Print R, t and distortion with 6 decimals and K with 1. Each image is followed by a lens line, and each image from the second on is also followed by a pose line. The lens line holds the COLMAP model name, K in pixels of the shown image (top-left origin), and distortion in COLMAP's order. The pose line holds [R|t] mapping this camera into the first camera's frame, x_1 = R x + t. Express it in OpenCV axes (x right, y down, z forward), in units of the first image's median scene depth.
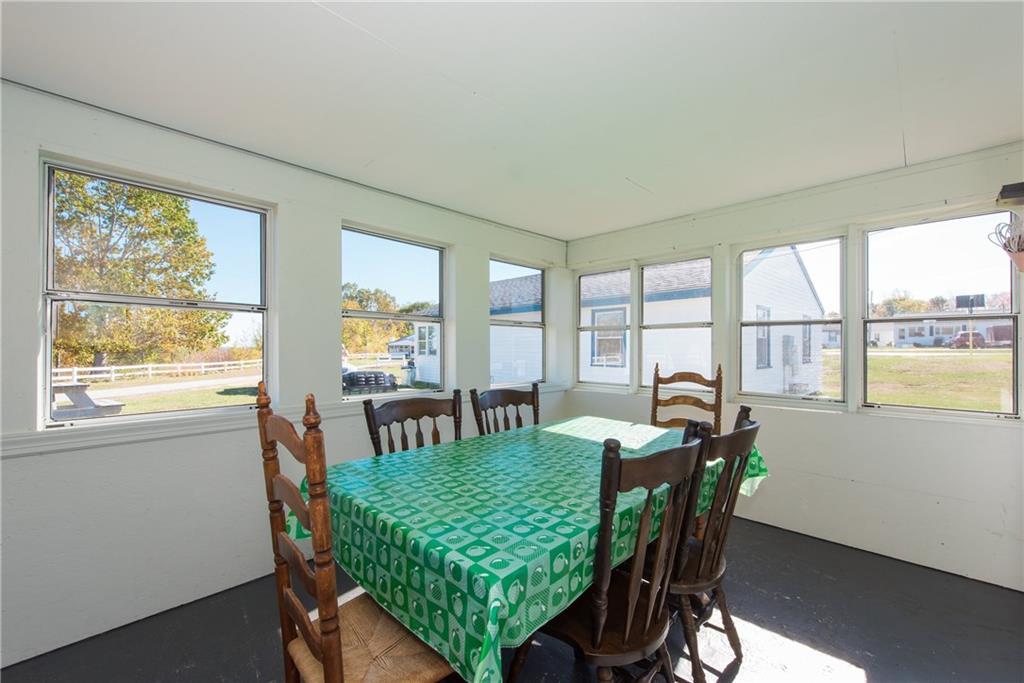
lens RADIAL K [[420.3, 0, 510.8], [0, 420.3, 344.5], [0, 0, 1]] dist [0.000736, 0.000035]
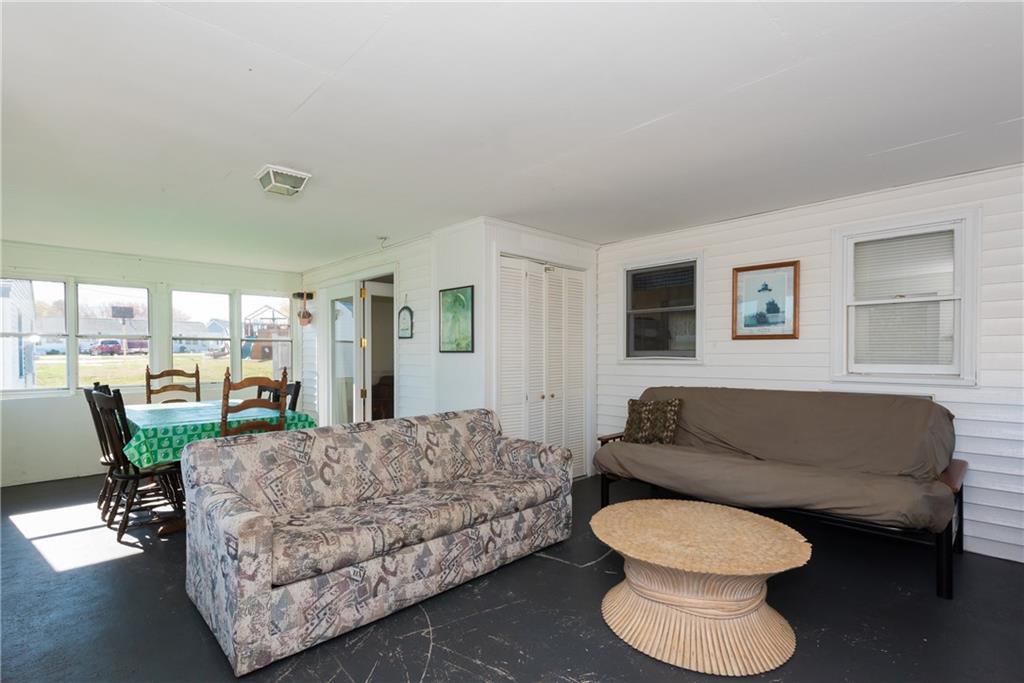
lens RADIAL K [[494.9, 0, 508.0], [0, 494.9, 352.7], [0, 0, 1]] dist [0.003543, 0.000190]
pose [[0.021894, 0.001344, 0.999759, -1.329726], [-0.003999, 0.999991, -0.001256, 0.001151], [-0.999752, -0.003970, 0.021899, -0.260362]]
